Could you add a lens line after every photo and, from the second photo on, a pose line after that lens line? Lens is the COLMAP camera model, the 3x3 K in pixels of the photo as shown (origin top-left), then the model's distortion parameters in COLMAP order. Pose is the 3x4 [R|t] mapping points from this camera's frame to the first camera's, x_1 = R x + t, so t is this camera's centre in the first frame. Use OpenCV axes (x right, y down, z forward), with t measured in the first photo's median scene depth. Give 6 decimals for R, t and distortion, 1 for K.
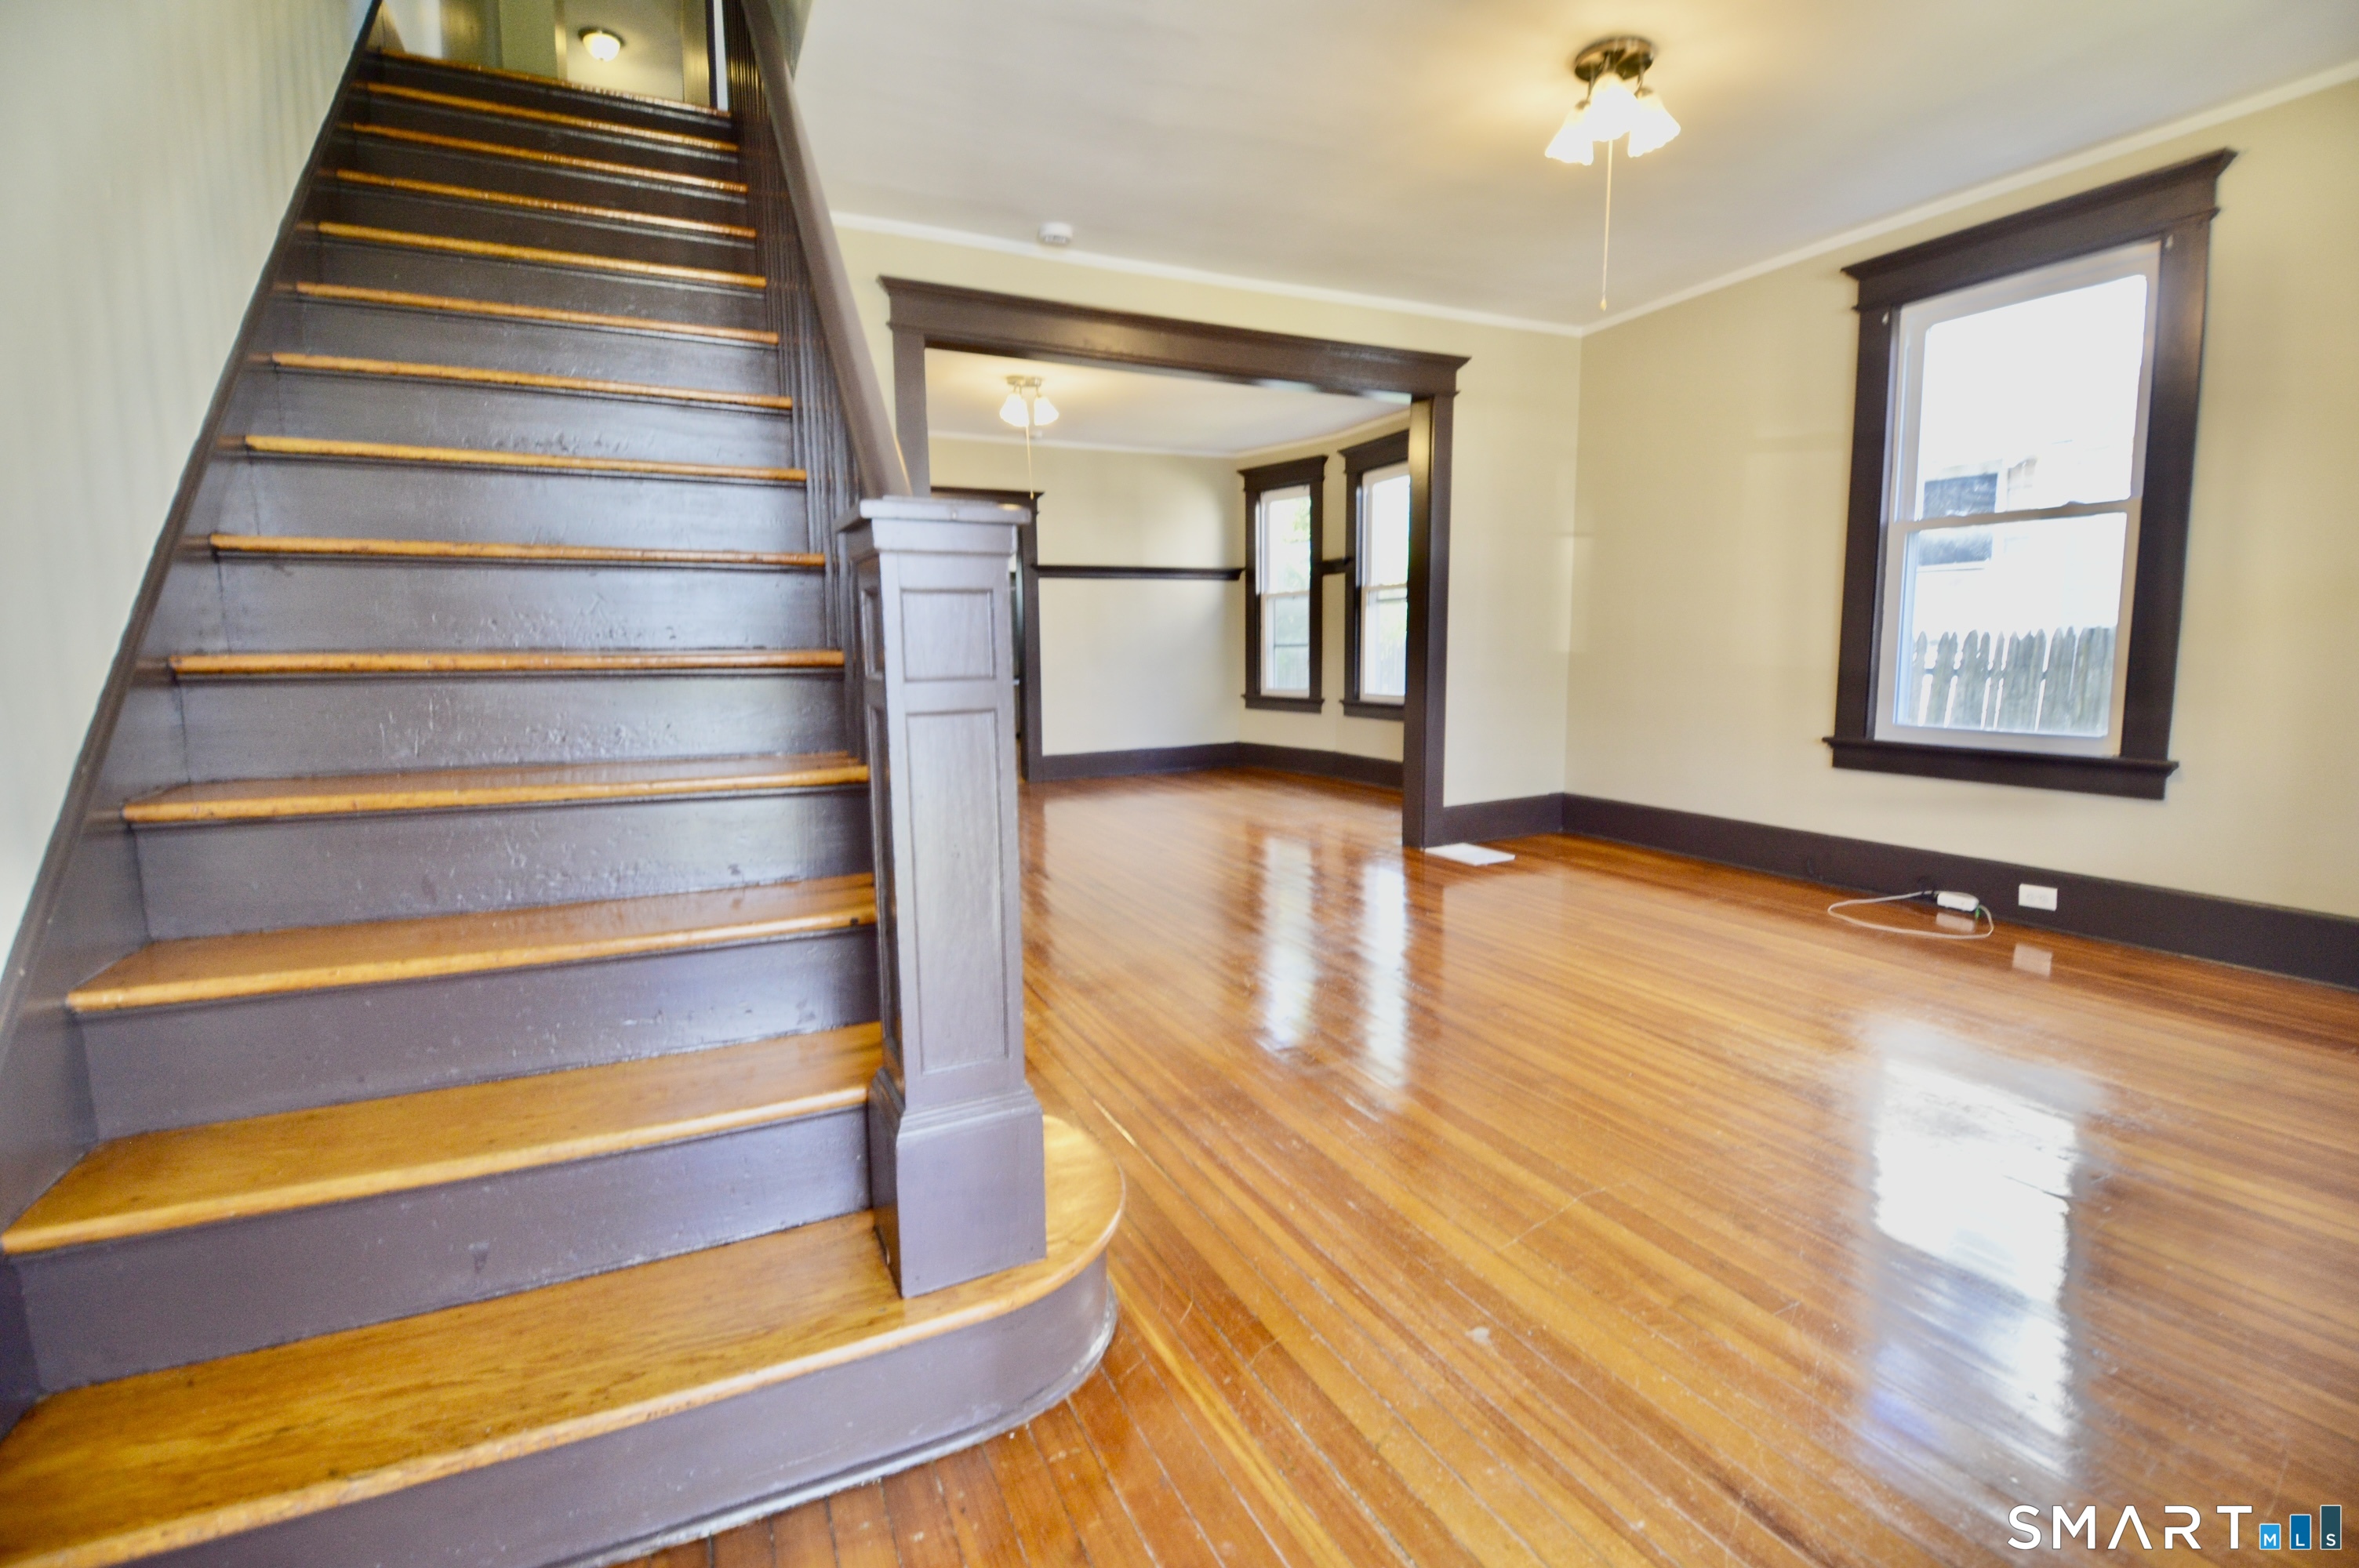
lens RADIAL K [[1049.5, 0, 1174.8], [0, 1049.5, 789.3], [0, 0, 1]] dist [-0.015622, -0.008713]
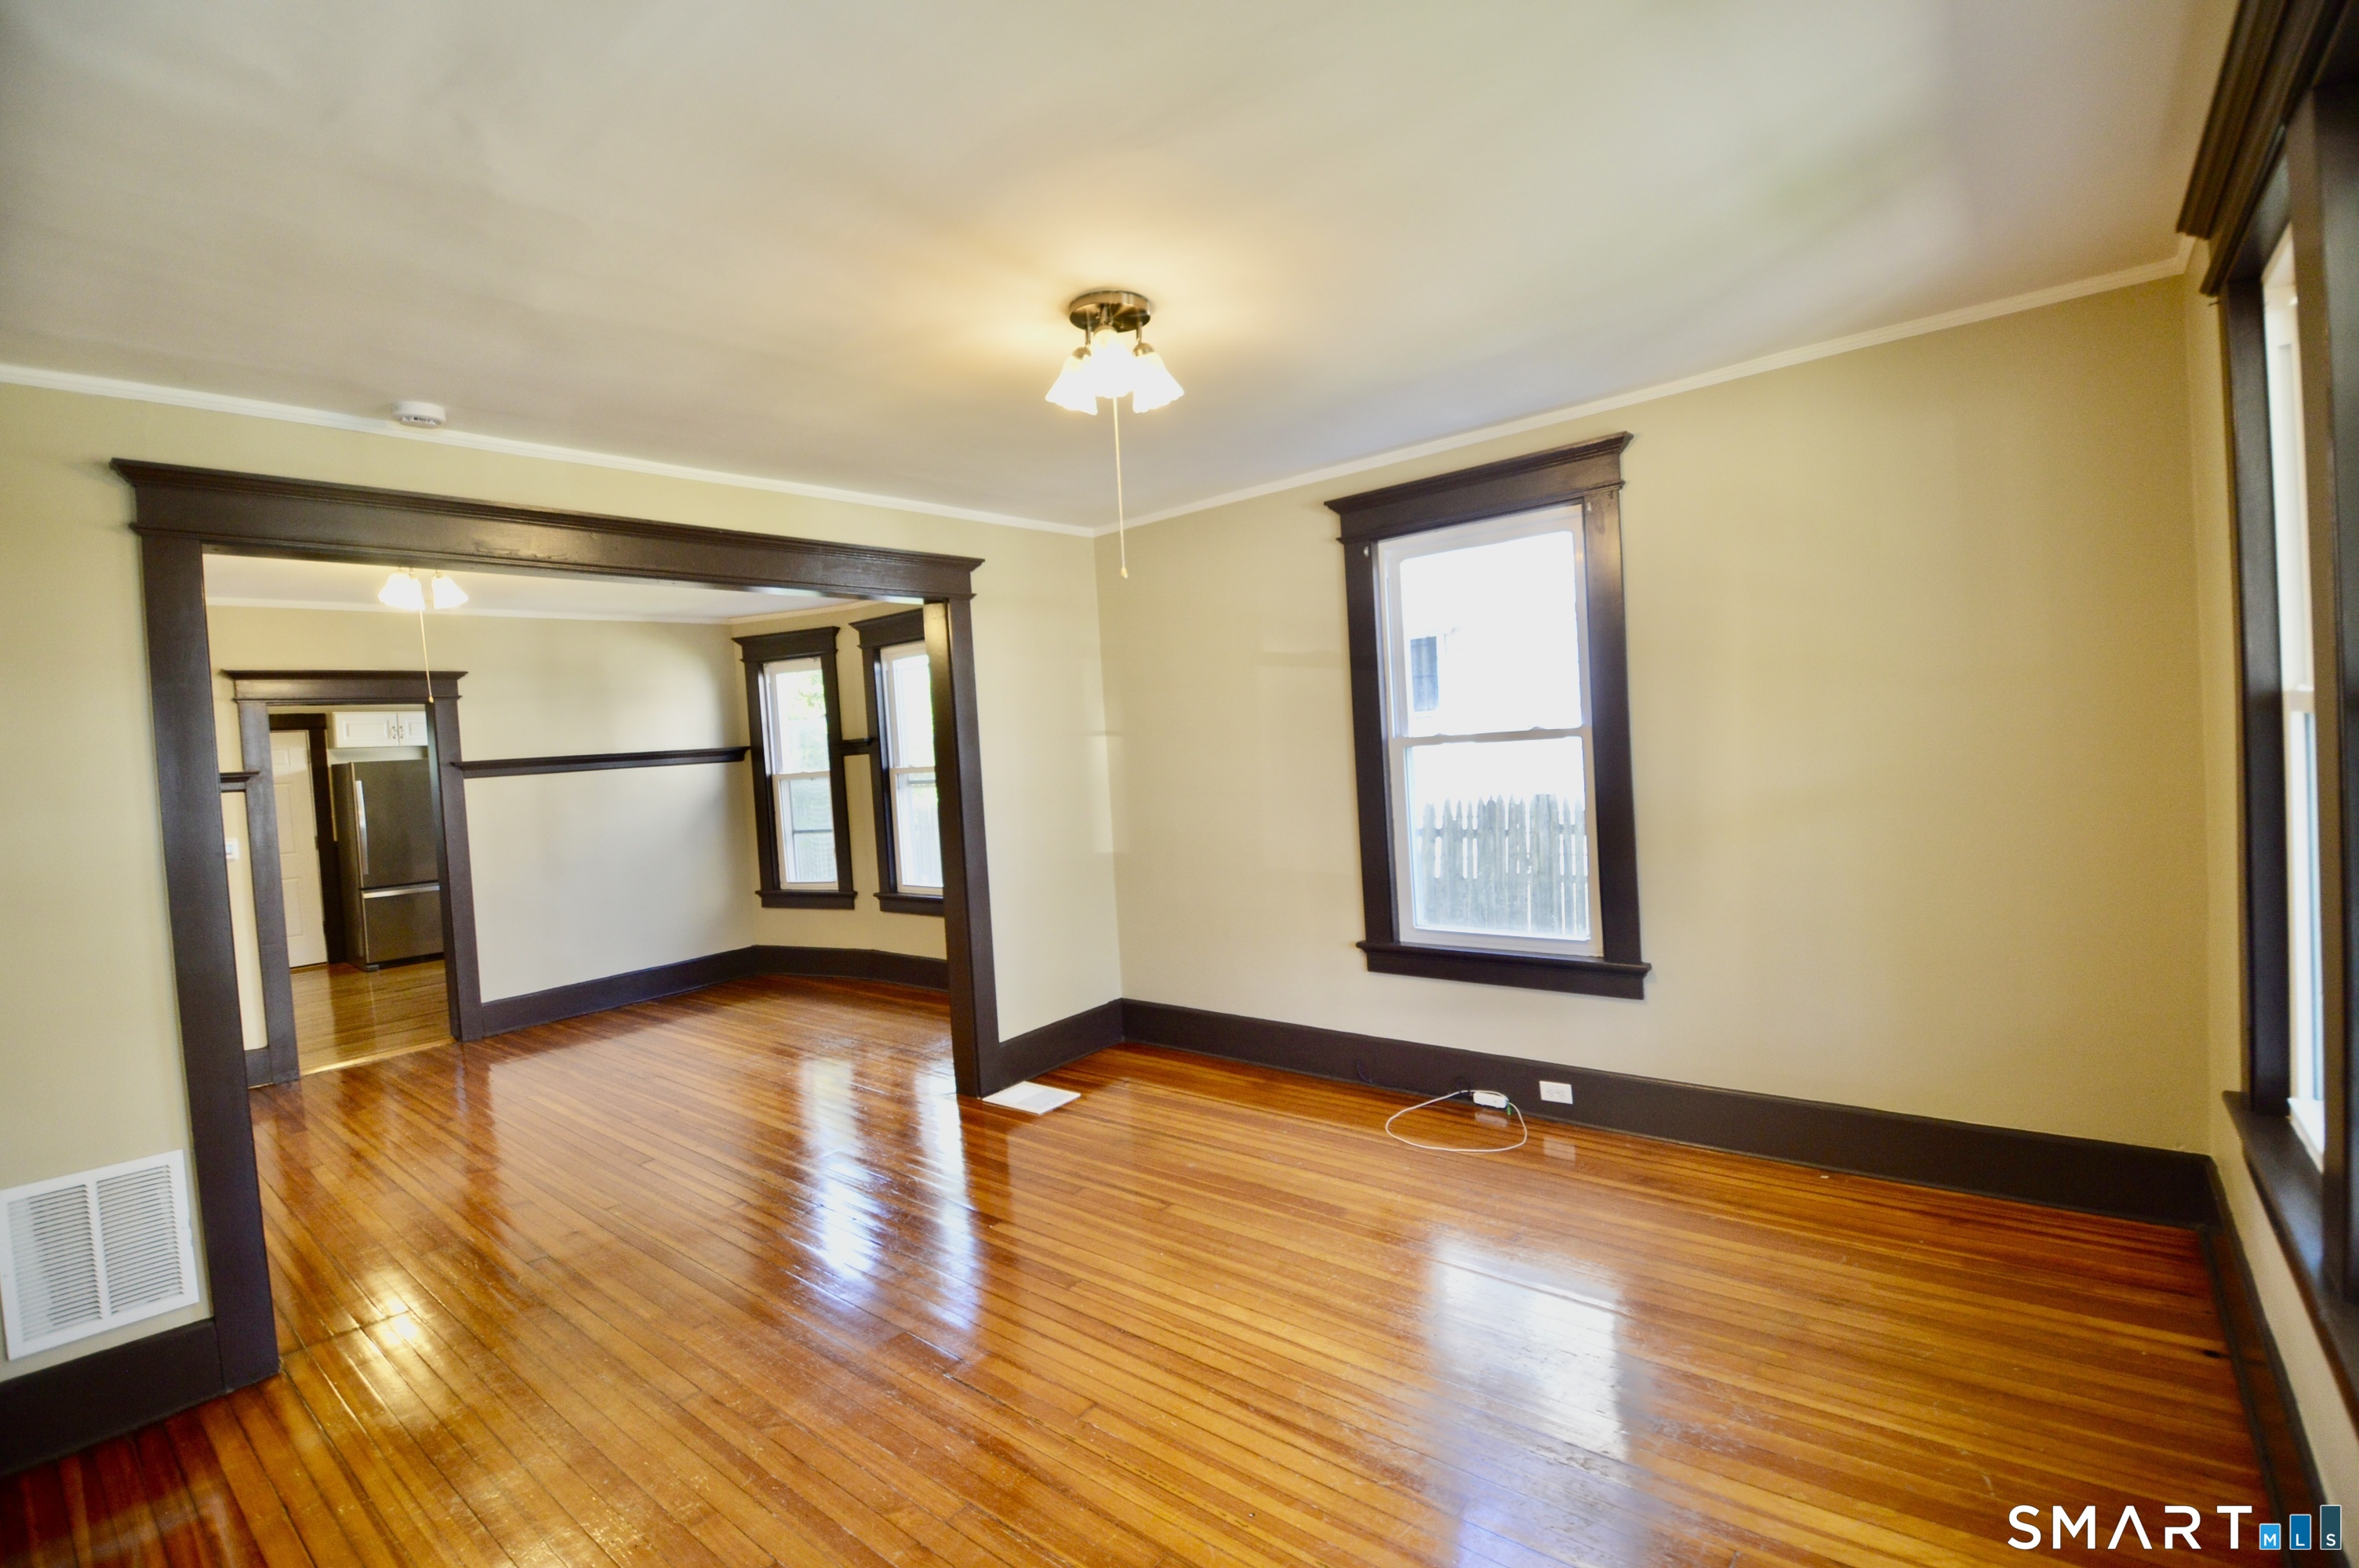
lens RADIAL K [[1049.5, 0, 1200.7], [0, 1049.5, 780.2], [0, 0, 1]] dist [-0.015622, -0.008713]
pose [[0.898496, -0.058100, 0.435120, 0.036282], [0.106368, 0.990479, -0.087388, -0.108750], [-0.425900, 0.124801, 0.896122, 0.098537]]
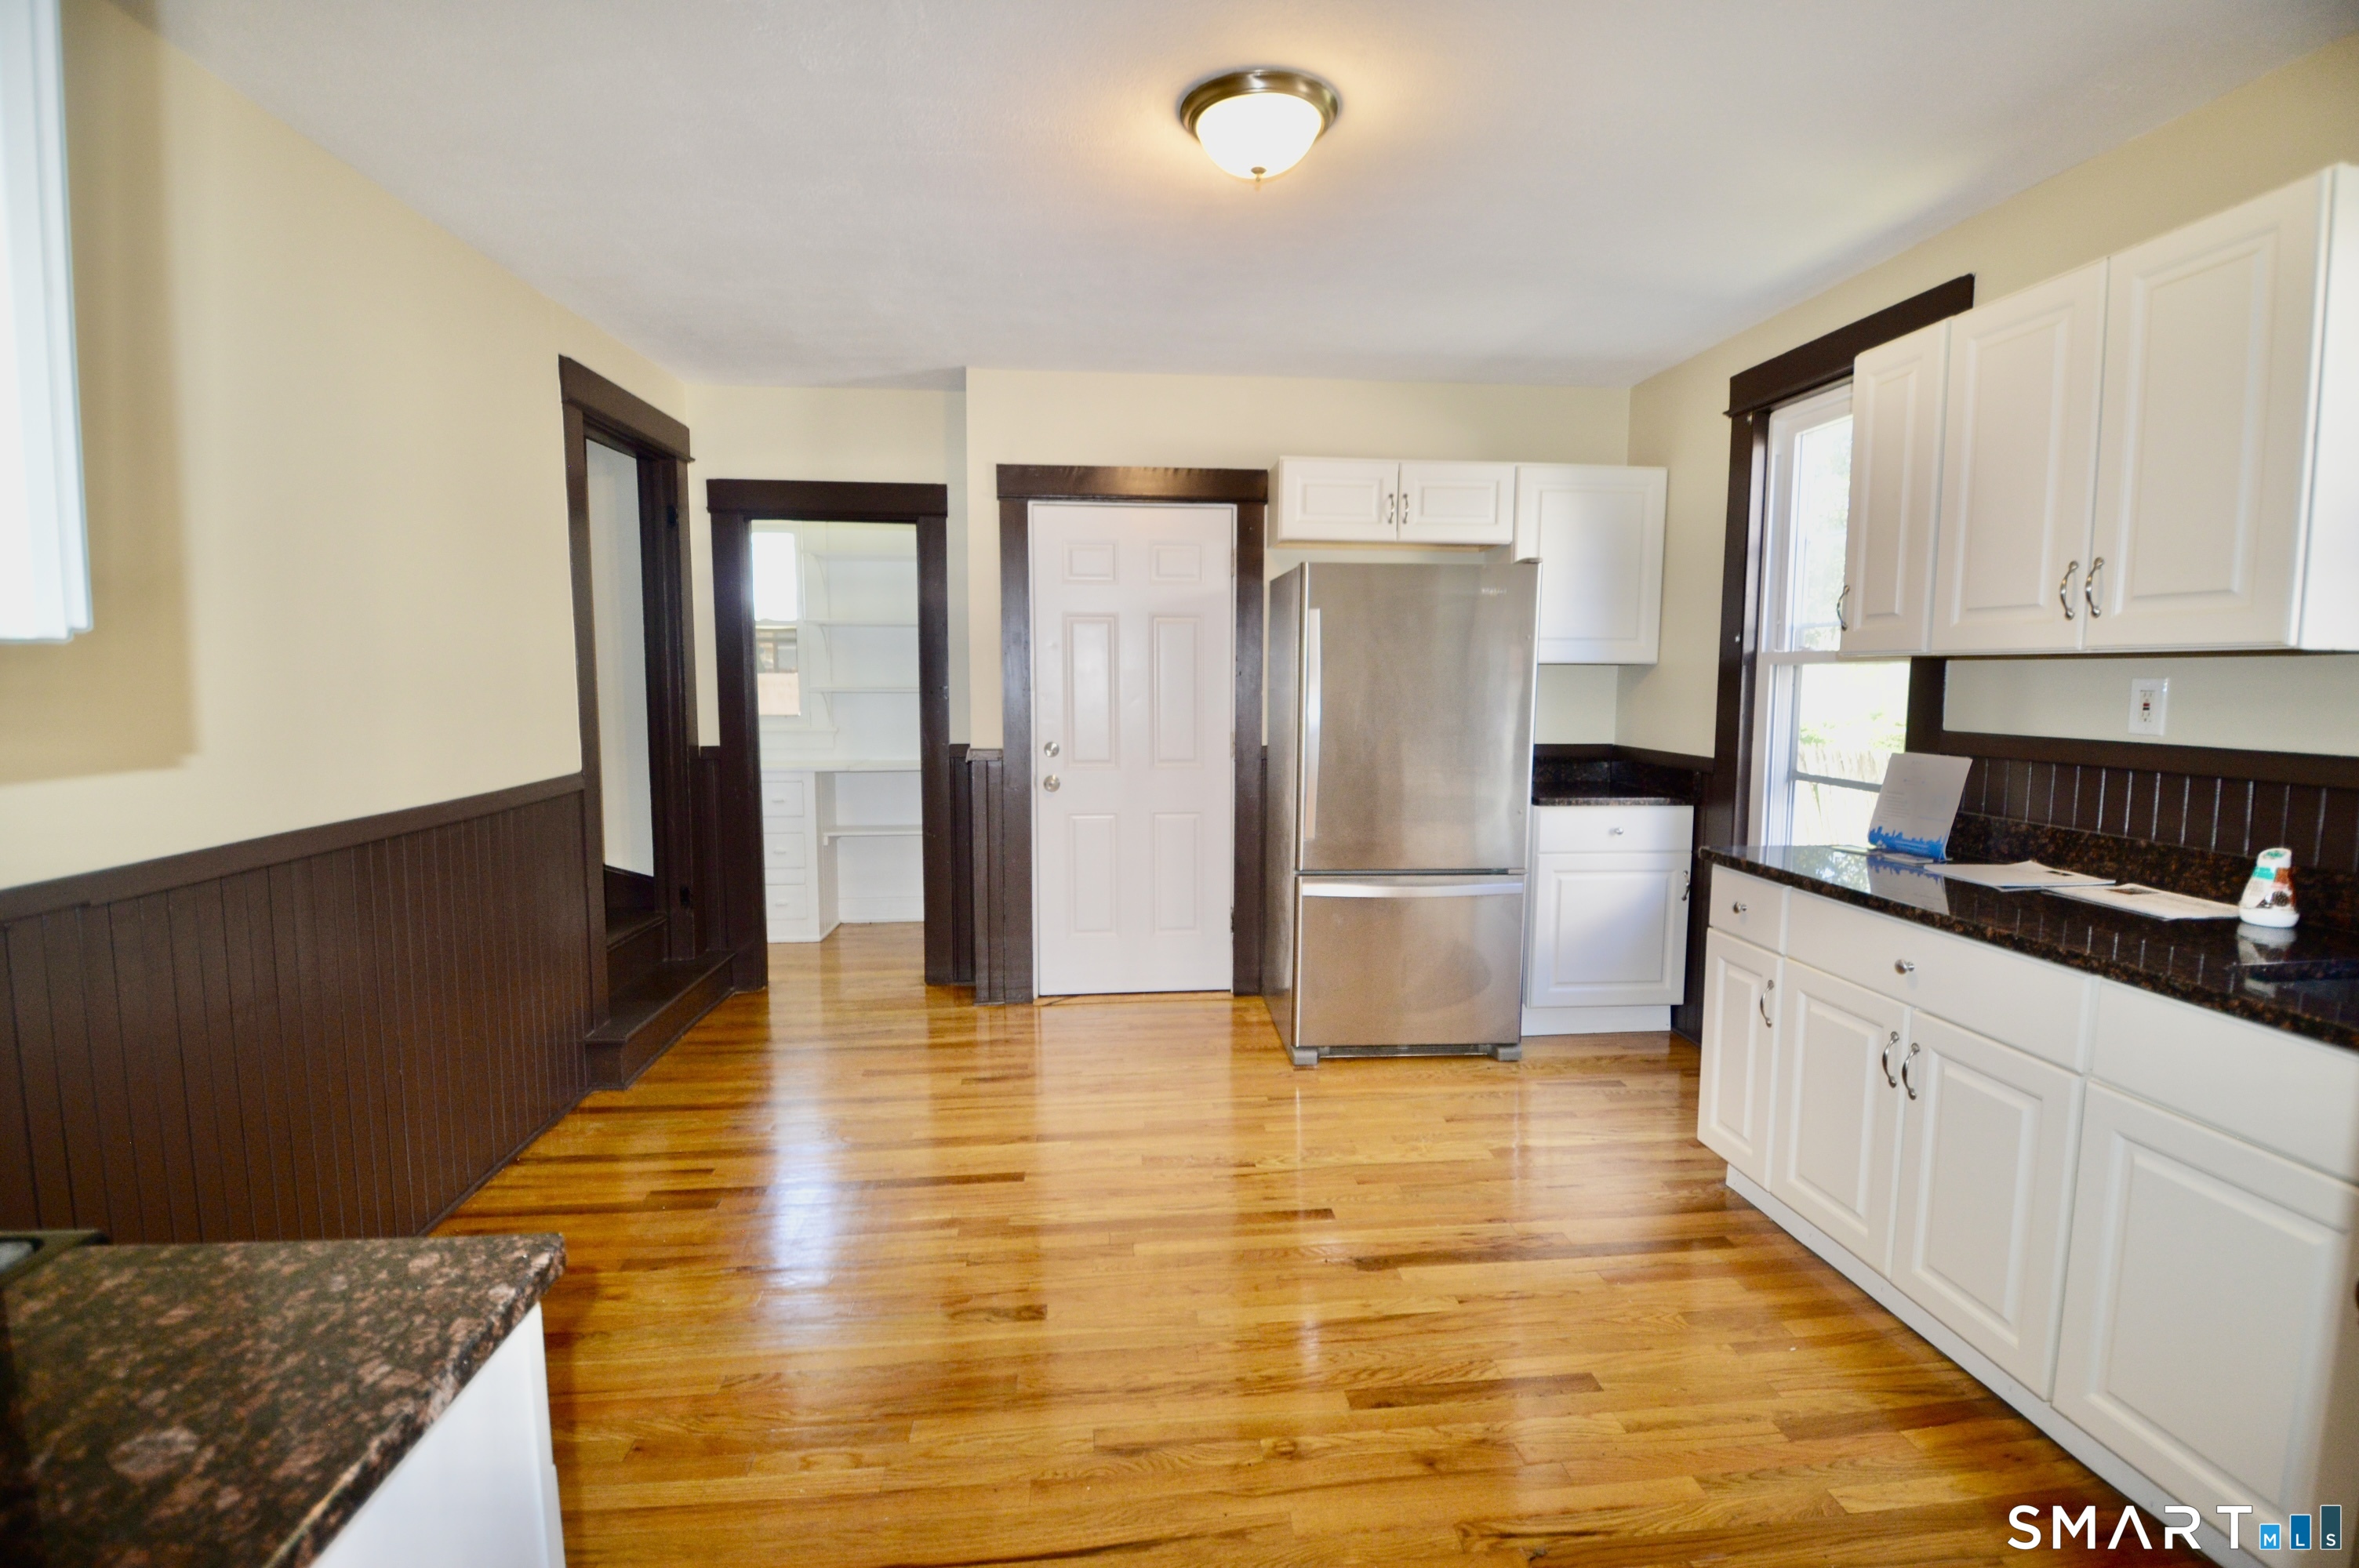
lens RADIAL K [[1049.5, 0, 1178.2], [0, 1049.5, 766.6], [0, 0, 1]] dist [-0.015622, -0.008713]
pose [[0.937622, 0.044171, -0.344840, -0.287156], [-0.054562, 0.998300, -0.020481, -0.268833], [0.343349, 0.038019, 0.938438, 1.444891]]
